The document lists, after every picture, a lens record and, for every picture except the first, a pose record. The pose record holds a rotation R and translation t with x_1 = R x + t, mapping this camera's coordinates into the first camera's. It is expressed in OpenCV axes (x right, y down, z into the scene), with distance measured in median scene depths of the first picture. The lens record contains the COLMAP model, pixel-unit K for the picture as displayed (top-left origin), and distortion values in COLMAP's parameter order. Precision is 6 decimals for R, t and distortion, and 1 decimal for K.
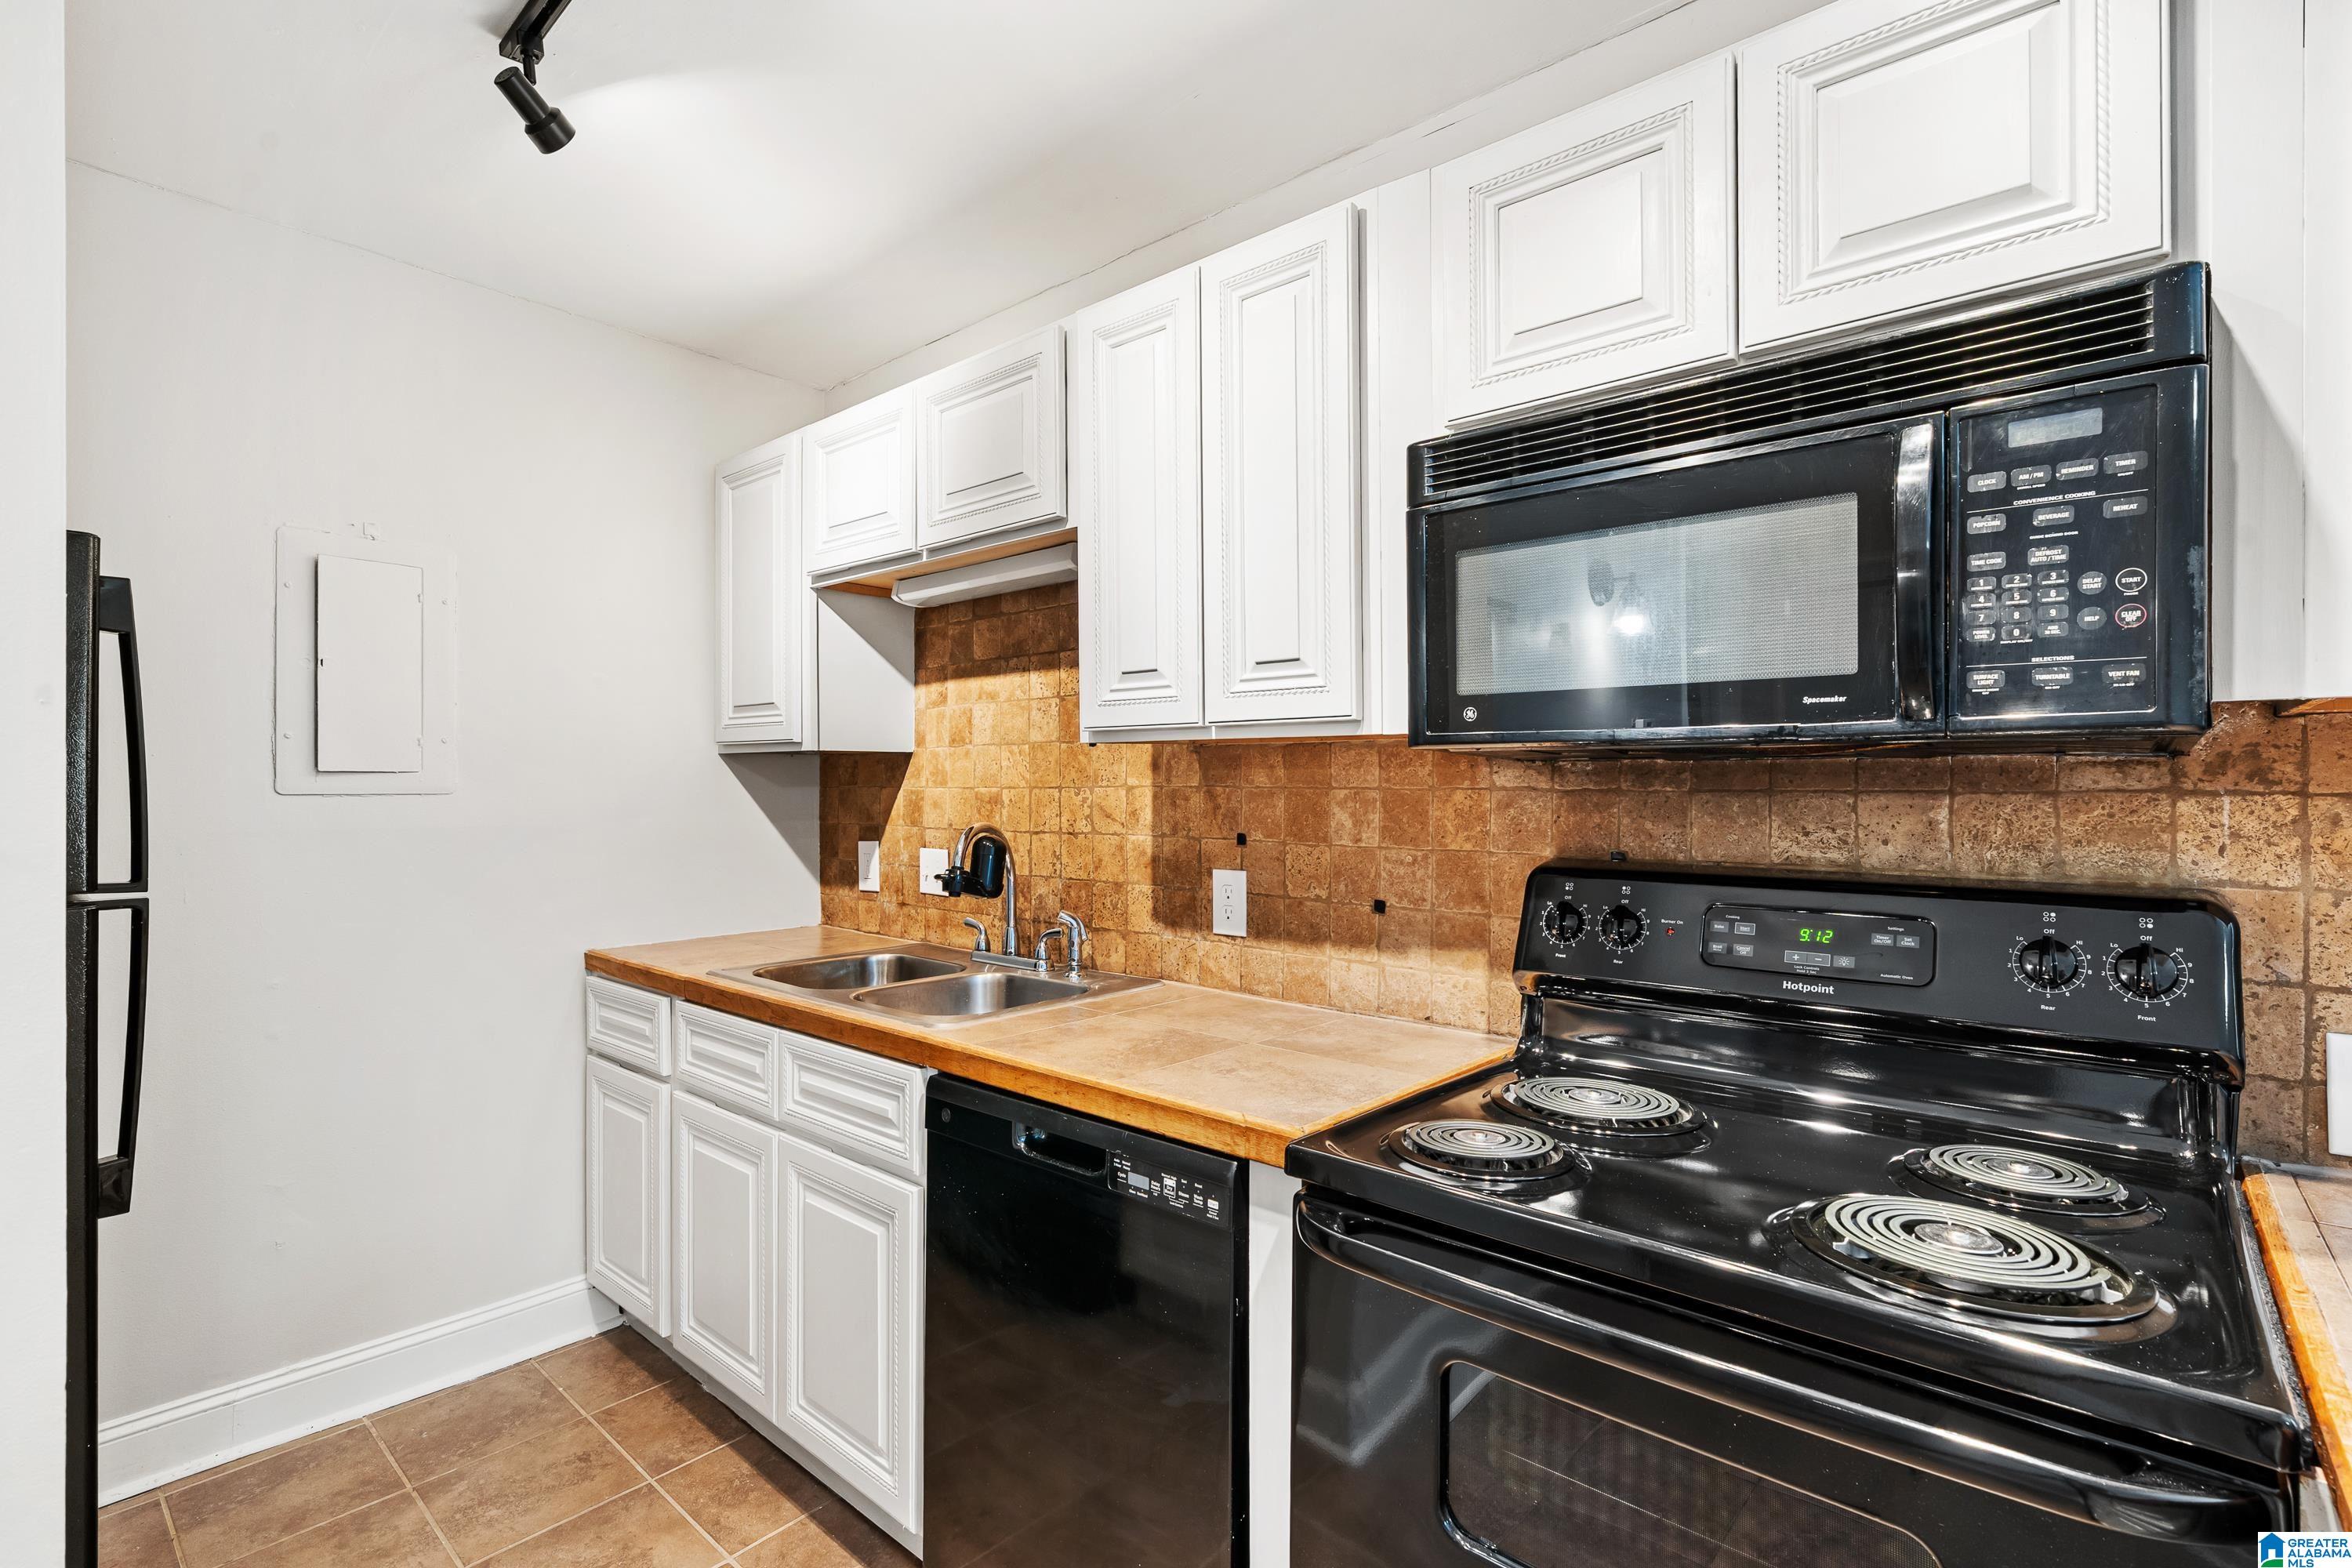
lens RADIAL K [[1070.2, 0, 1178.9], [0, 1070.2, 775.2], [0, 0, 1]] dist [-0.012664, 0.005428]
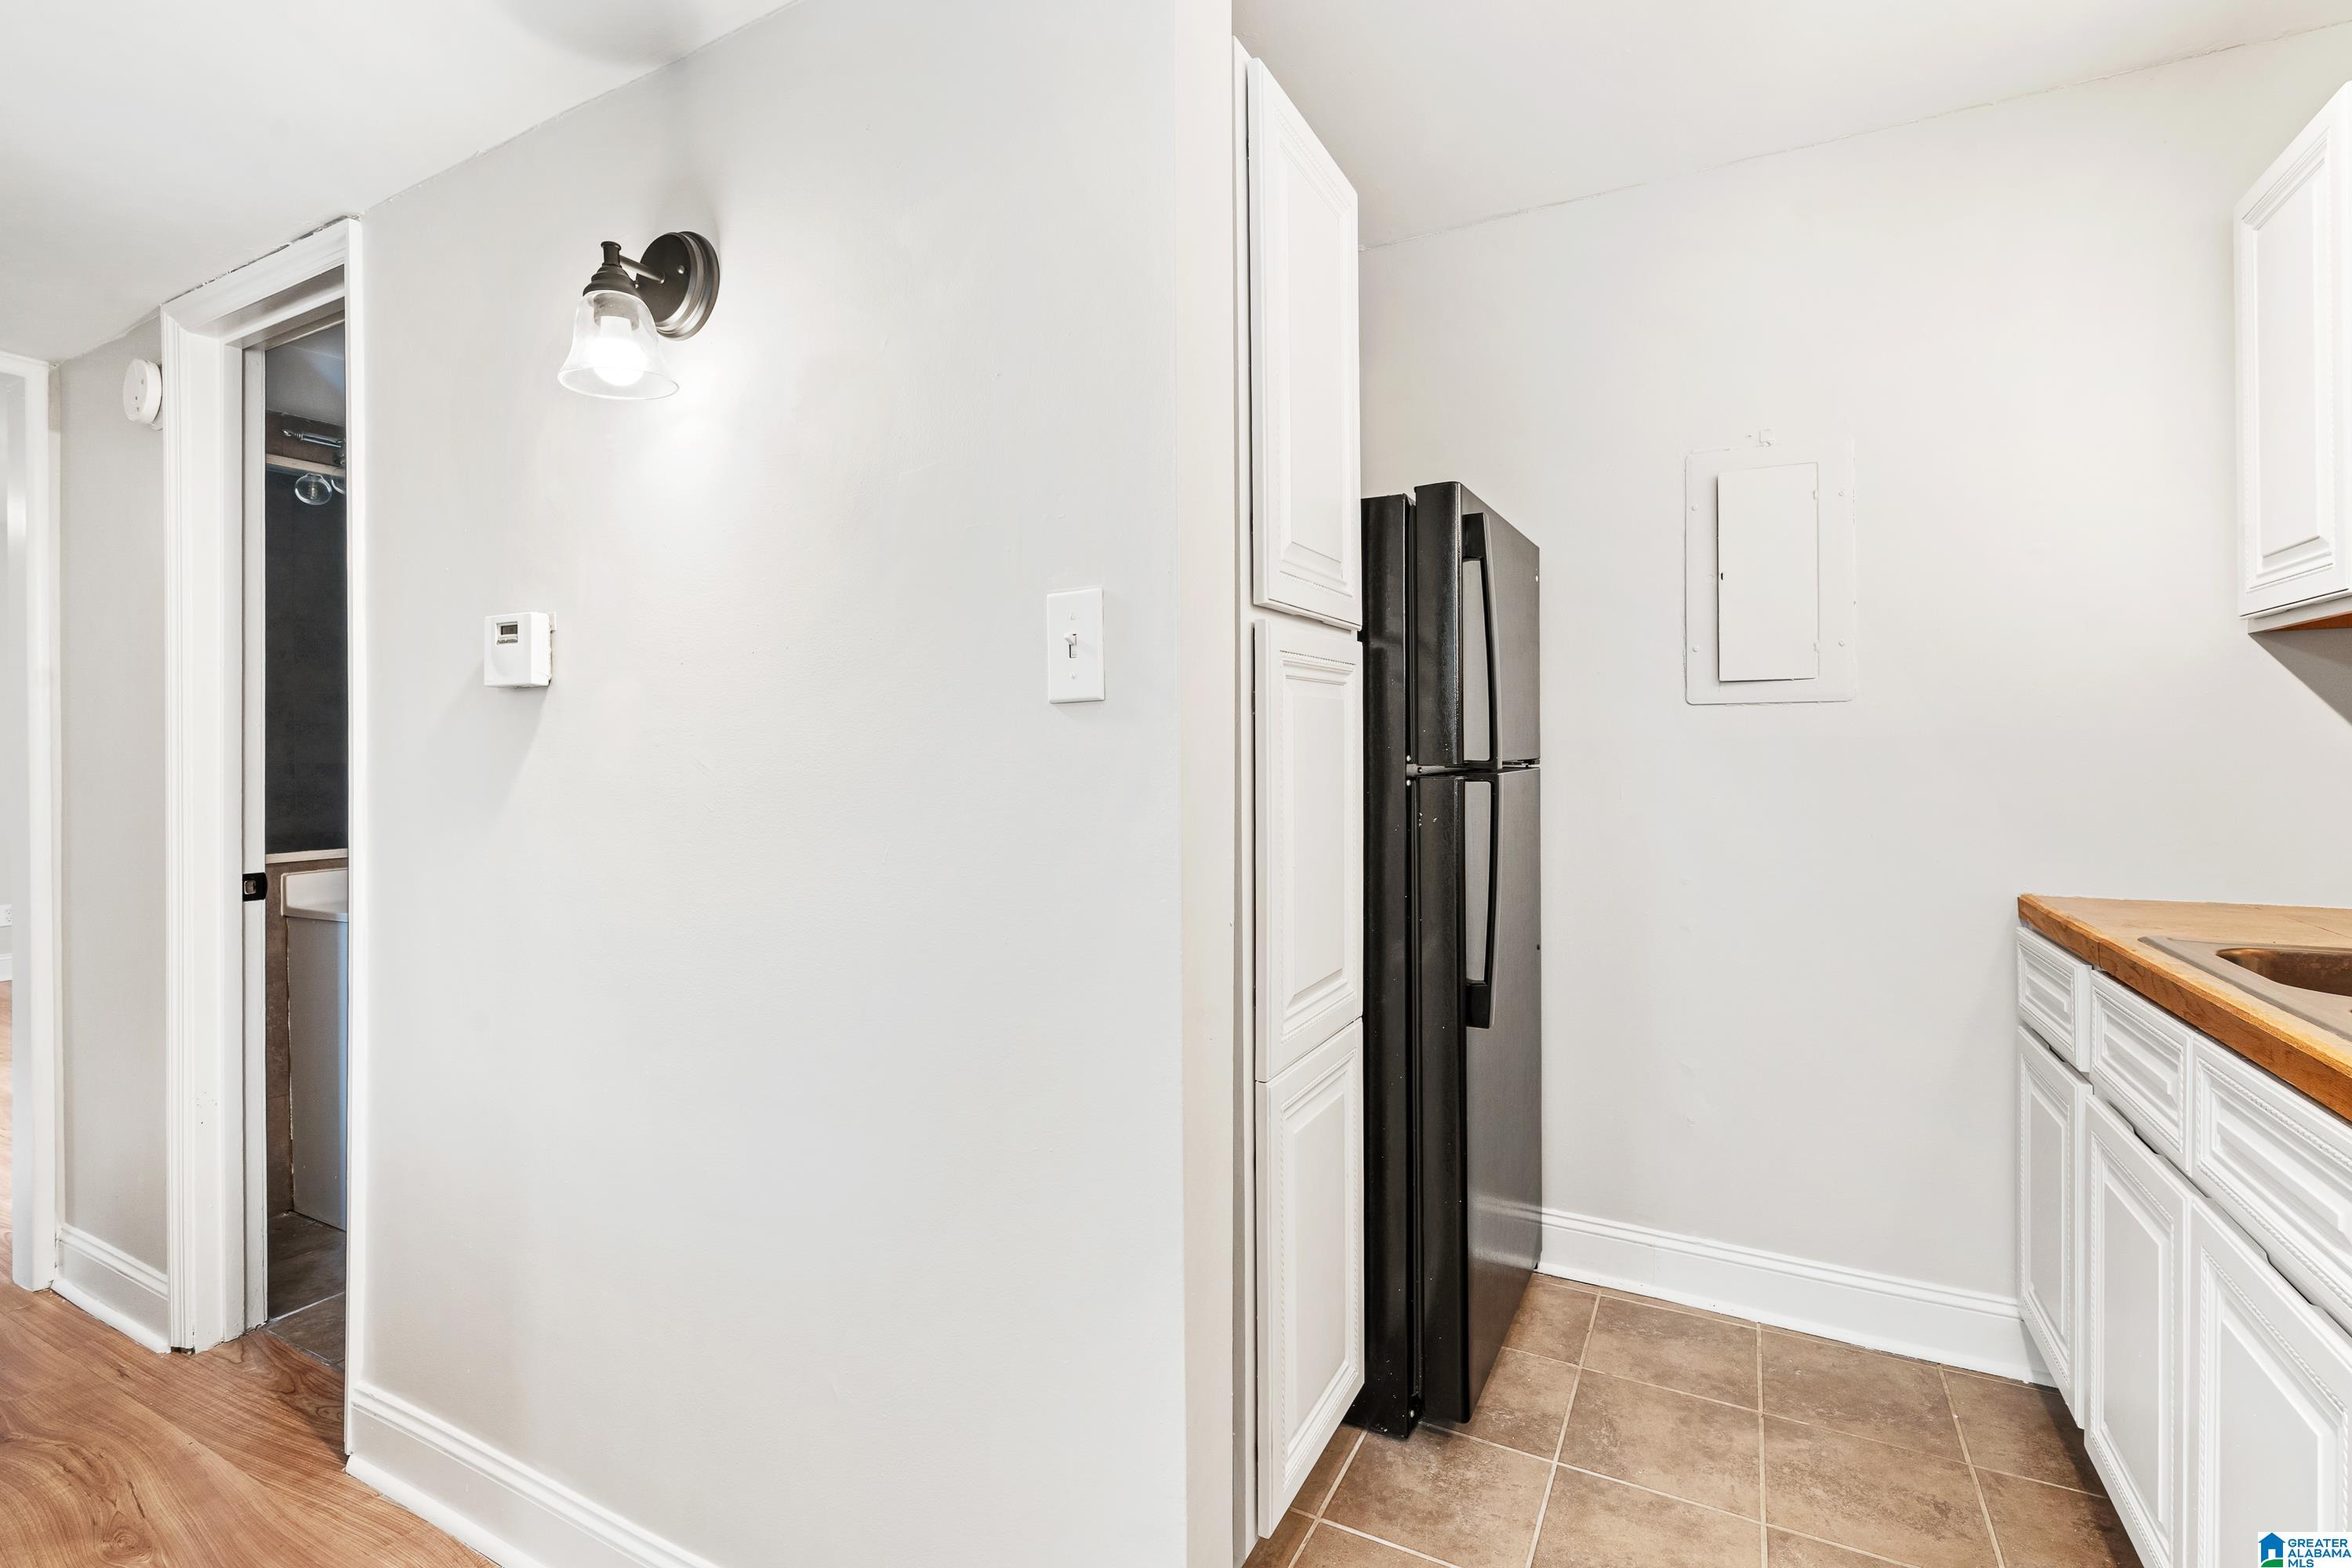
lens RADIAL K [[1083.3, 0, 1170.4], [0, 1083.3, 751.0], [0, 0, 1]] dist [-0.000869, 0.000263]
pose [[0.227355, 0.000509, -0.973812, 0.099432], [0.016876, 0.999848, 0.004463, 0.050178], [0.973666, -0.017449, 0.227312, 0.234464]]
